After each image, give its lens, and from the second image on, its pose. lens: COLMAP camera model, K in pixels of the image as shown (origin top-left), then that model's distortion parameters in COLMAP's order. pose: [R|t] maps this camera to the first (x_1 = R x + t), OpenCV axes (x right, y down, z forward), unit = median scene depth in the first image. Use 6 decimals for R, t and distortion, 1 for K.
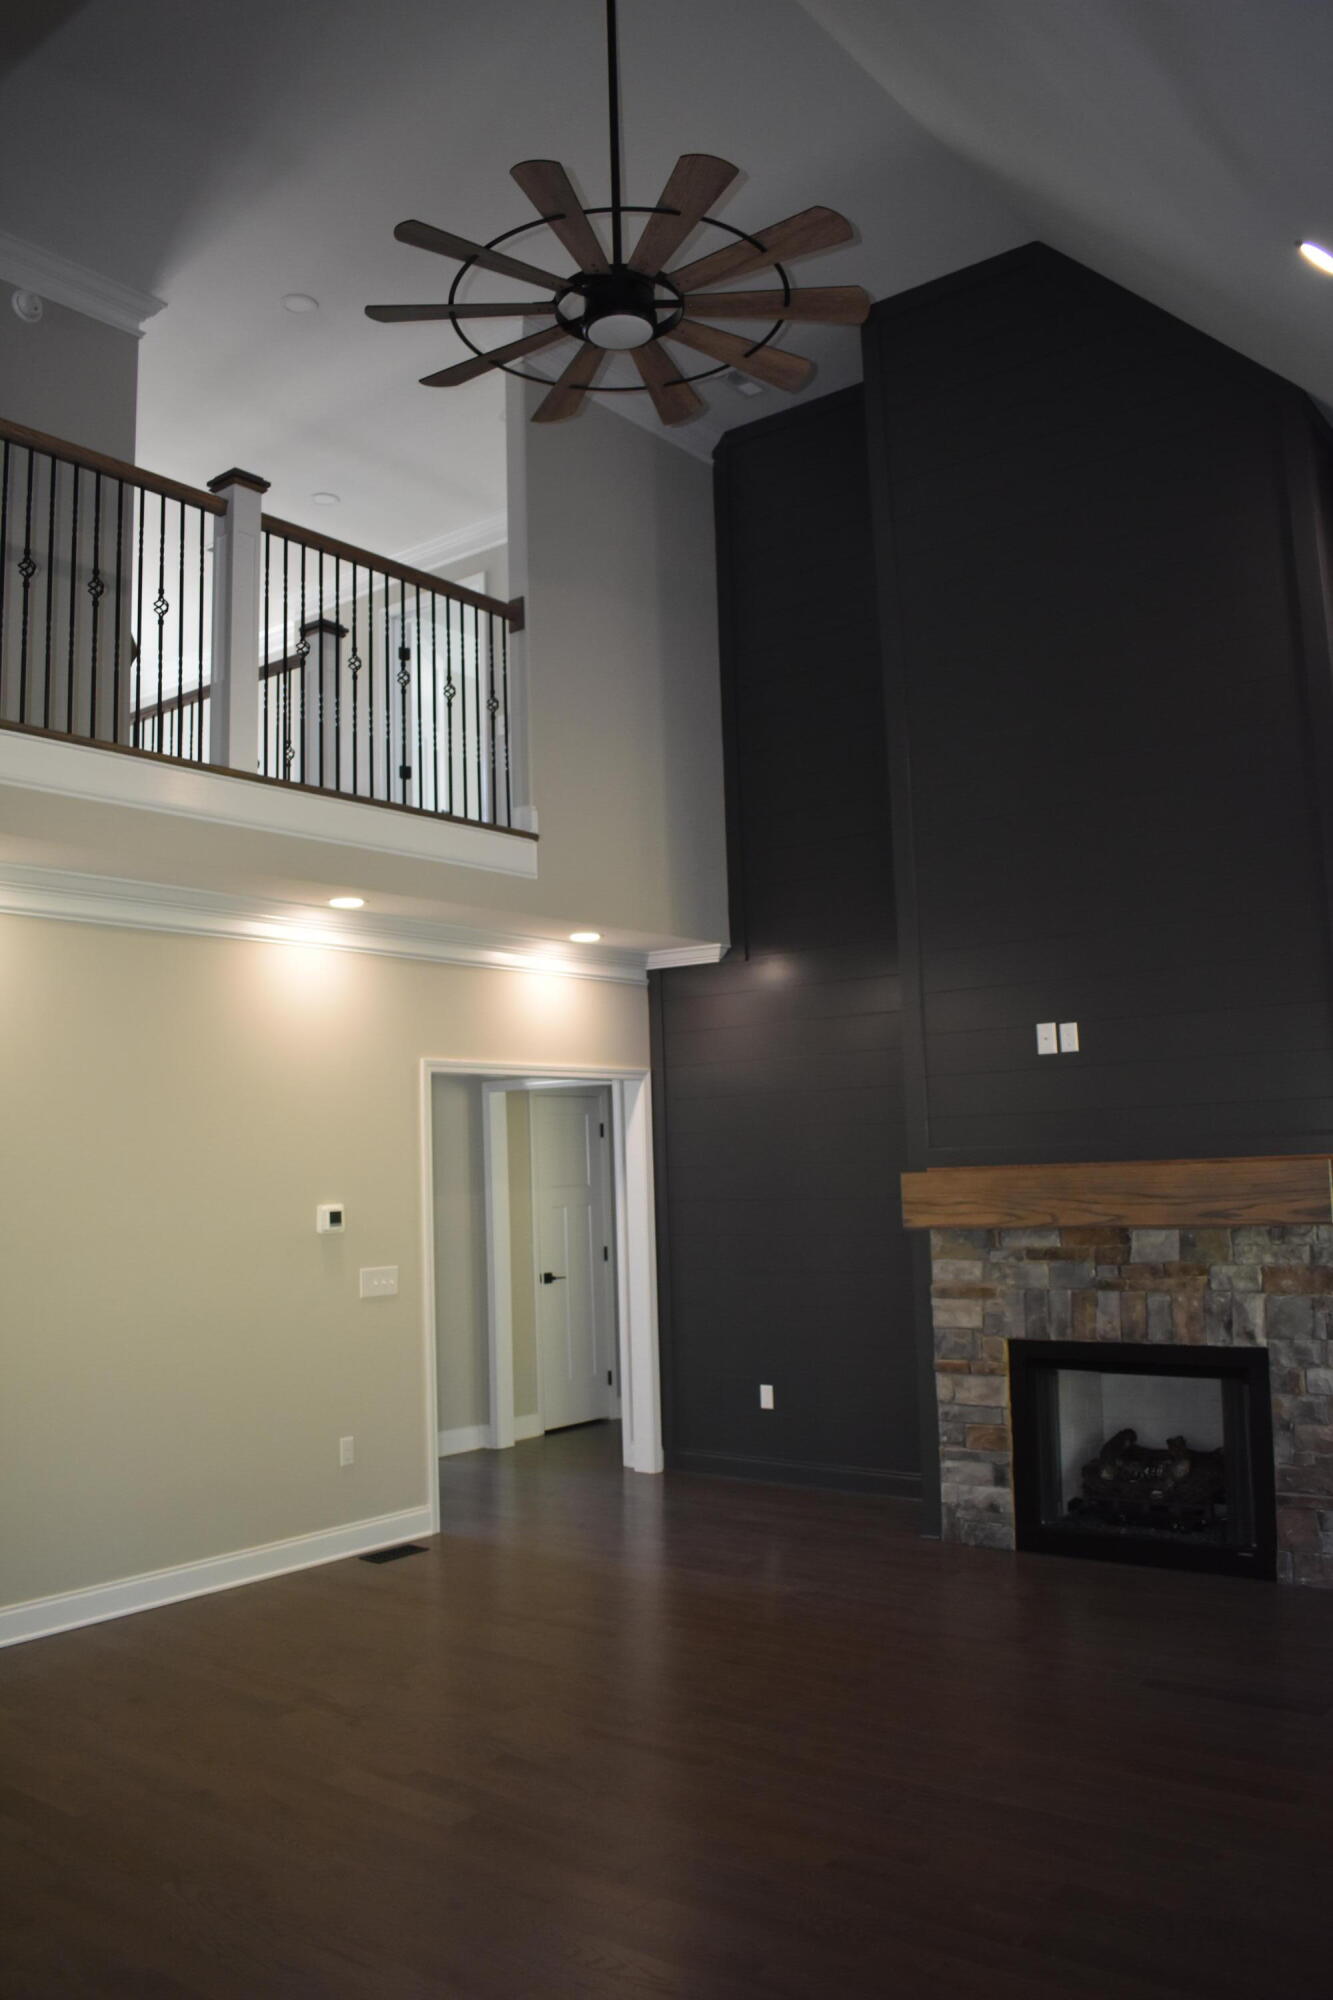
lens RADIAL K [[1559.7, 0, 656.4], [0, 1559.7, 1010.6], [0, 0, 1]] dist [-0.092175, 0.014197]
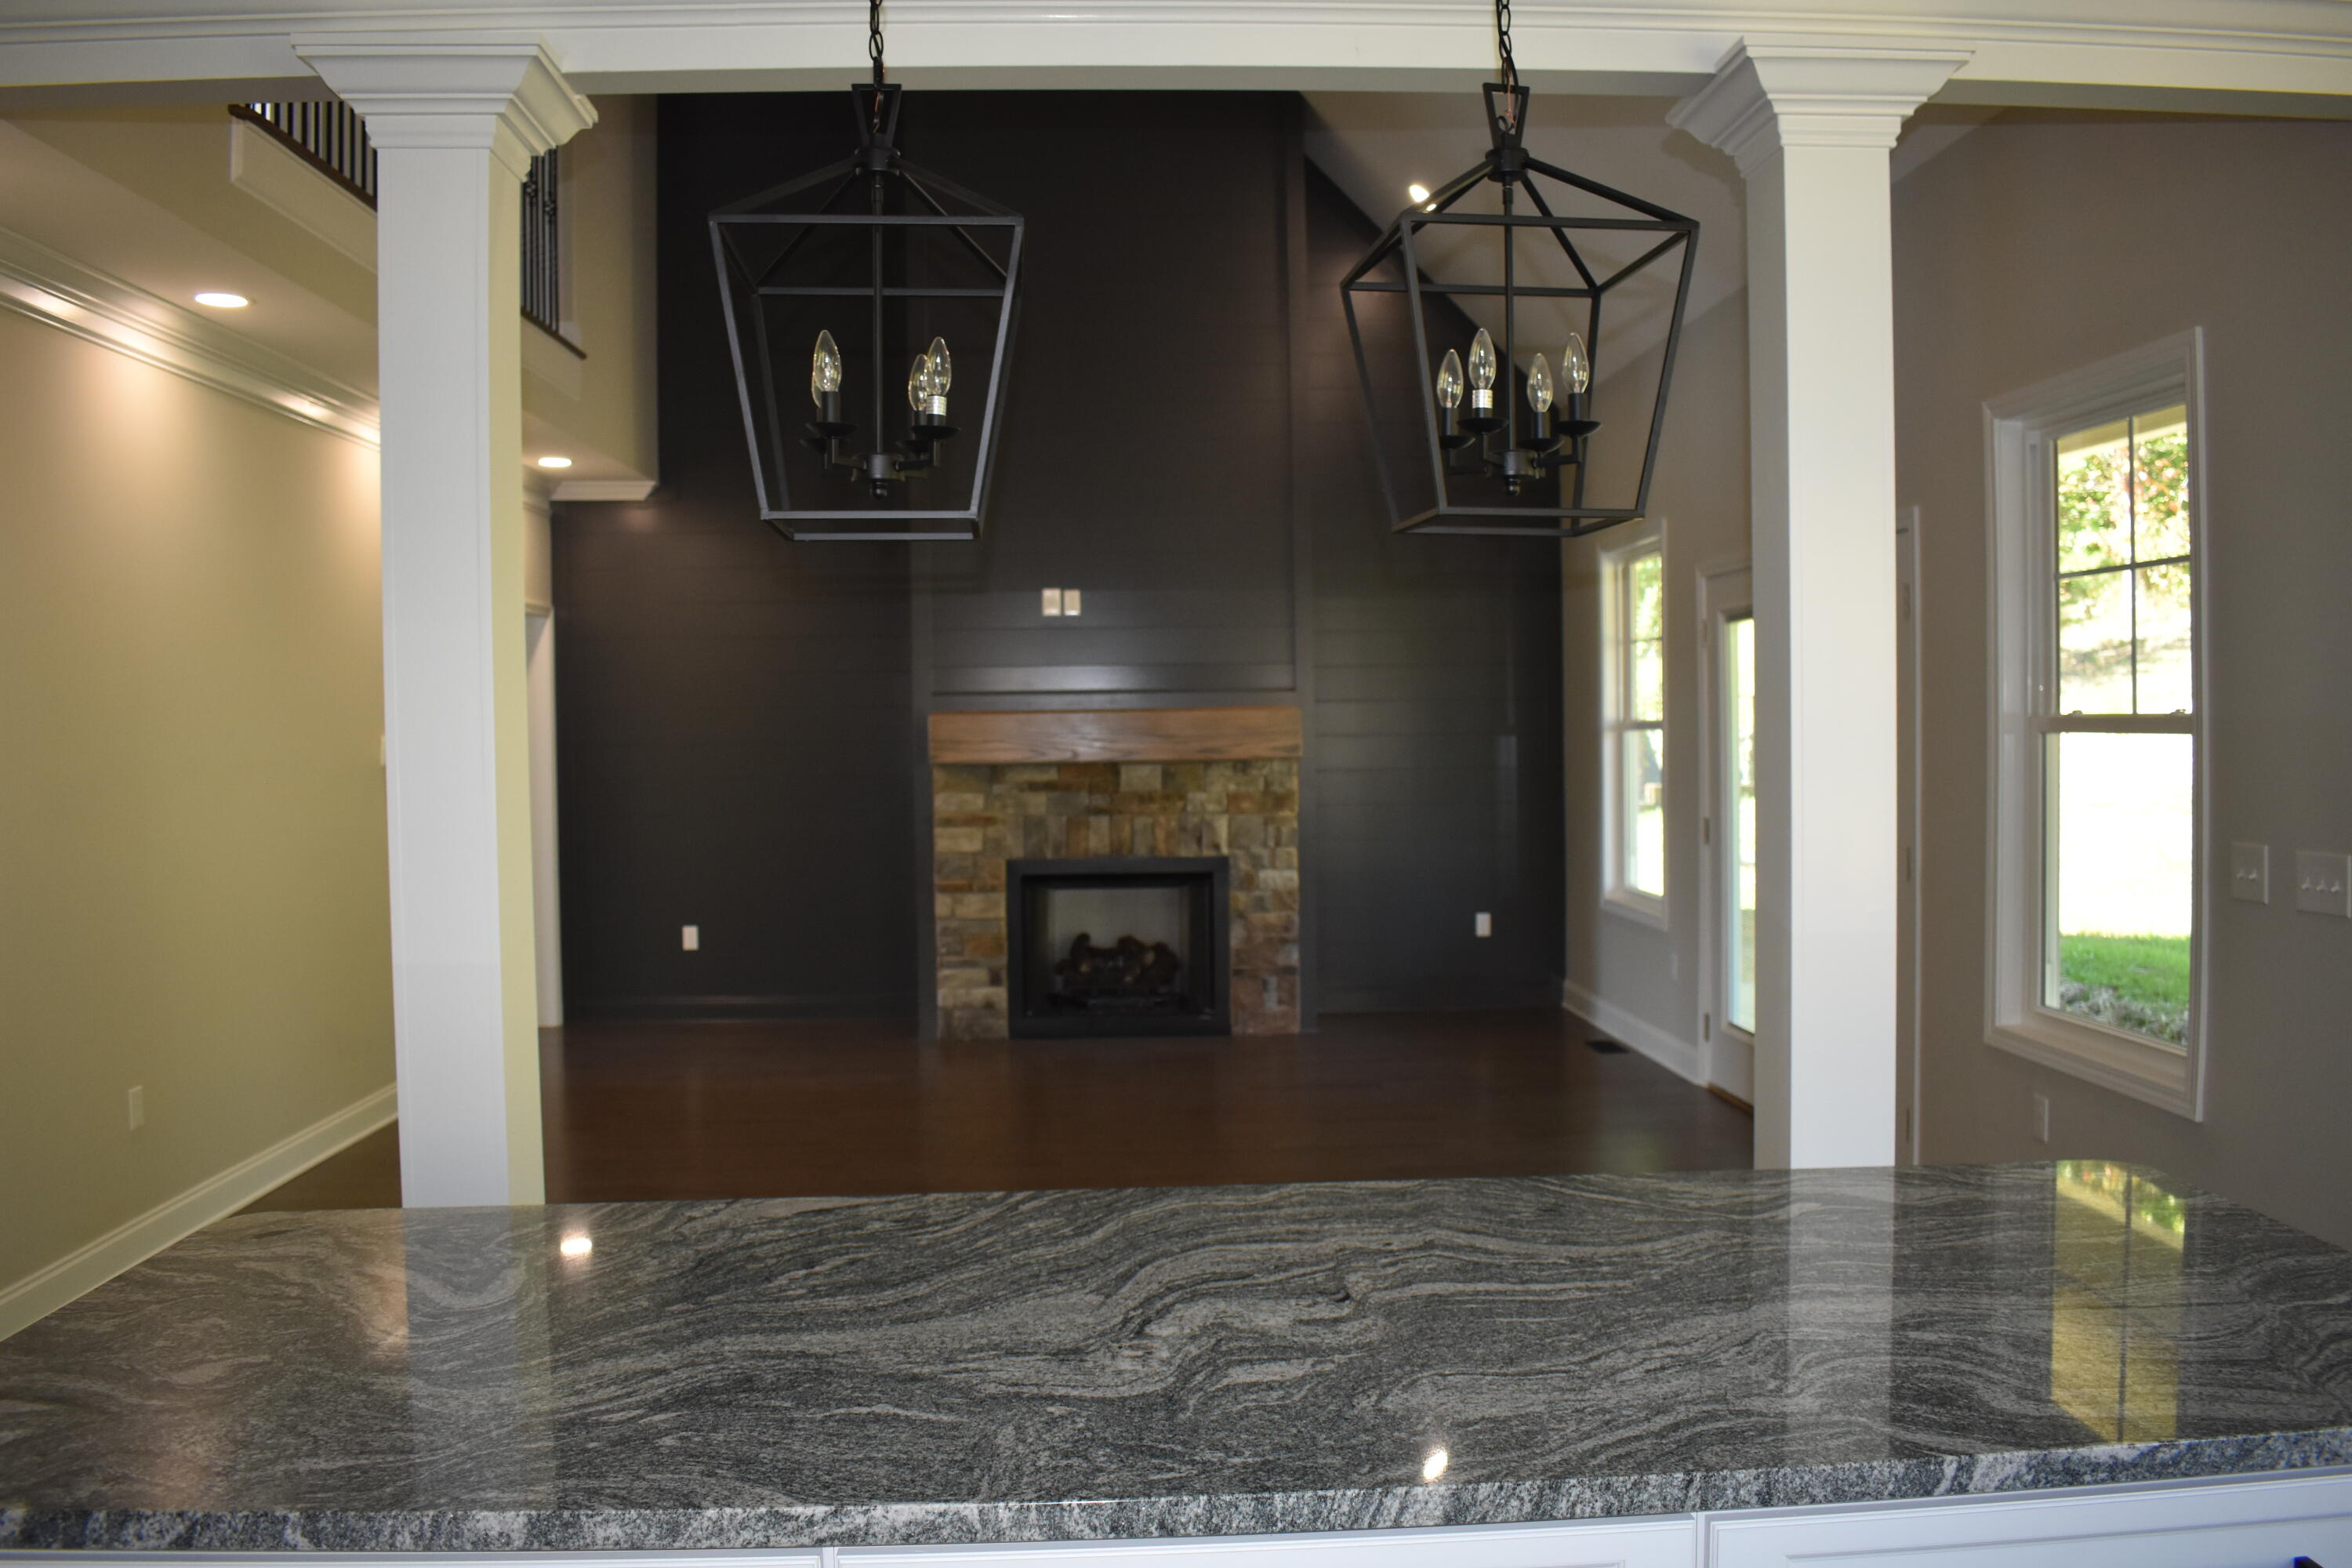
lens RADIAL K [[1834.2, 0, 1183.3], [0, 1834.2, 779.7], [0, 0, 1]] dist [-0.092175, 0.014197]
pose [[0.749955, 0.003673, 0.661479, -0.605357], [-0.077140, 0.993647, 0.081940, 0.030895], [-0.656976, -0.112477, 0.745474, -0.109751]]
